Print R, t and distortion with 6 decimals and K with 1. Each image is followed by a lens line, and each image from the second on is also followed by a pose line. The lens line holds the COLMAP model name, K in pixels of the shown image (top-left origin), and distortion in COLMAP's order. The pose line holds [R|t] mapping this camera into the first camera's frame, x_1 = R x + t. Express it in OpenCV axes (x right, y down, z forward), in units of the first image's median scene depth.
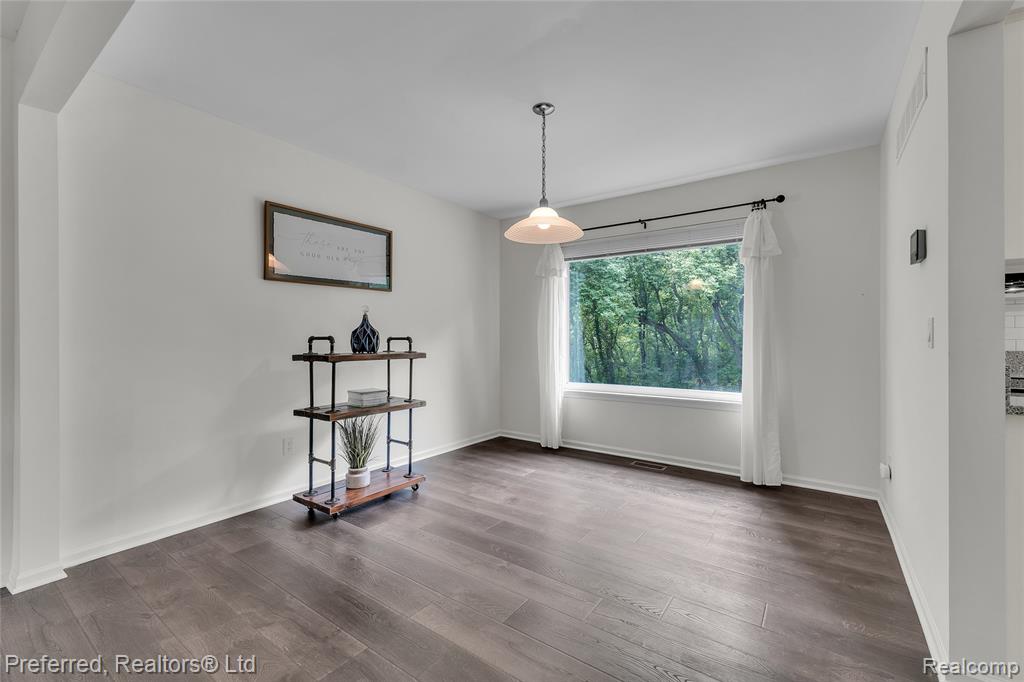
lens RADIAL K [[438.1, 0, 514.6], [0, 438.1, 338.1], [0, 0, 1]] dist [0.006308, 0.001357]
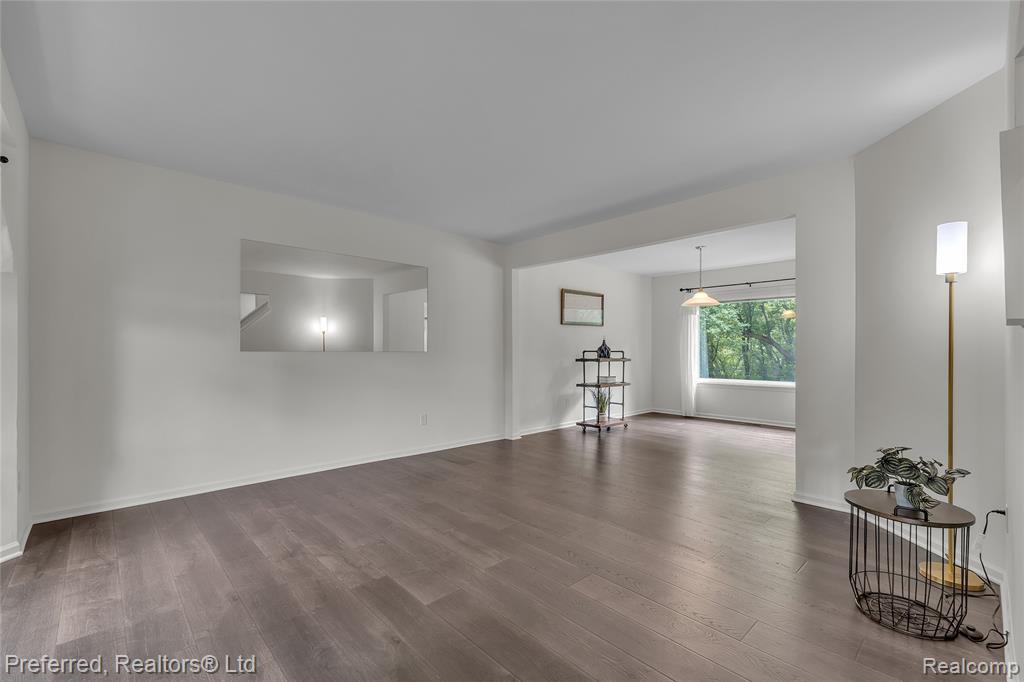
lens RADIAL K [[438.1, 0, 515.4], [0, 438.1, 348.5], [0, 0, 1]] dist [0.006308, 0.001357]
pose [[0.980233, 0.002663, -0.197827, -0.239544], [-0.003282, 0.999991, -0.002799, -0.003715], [0.197818, 0.003393, 0.980233, -0.787411]]
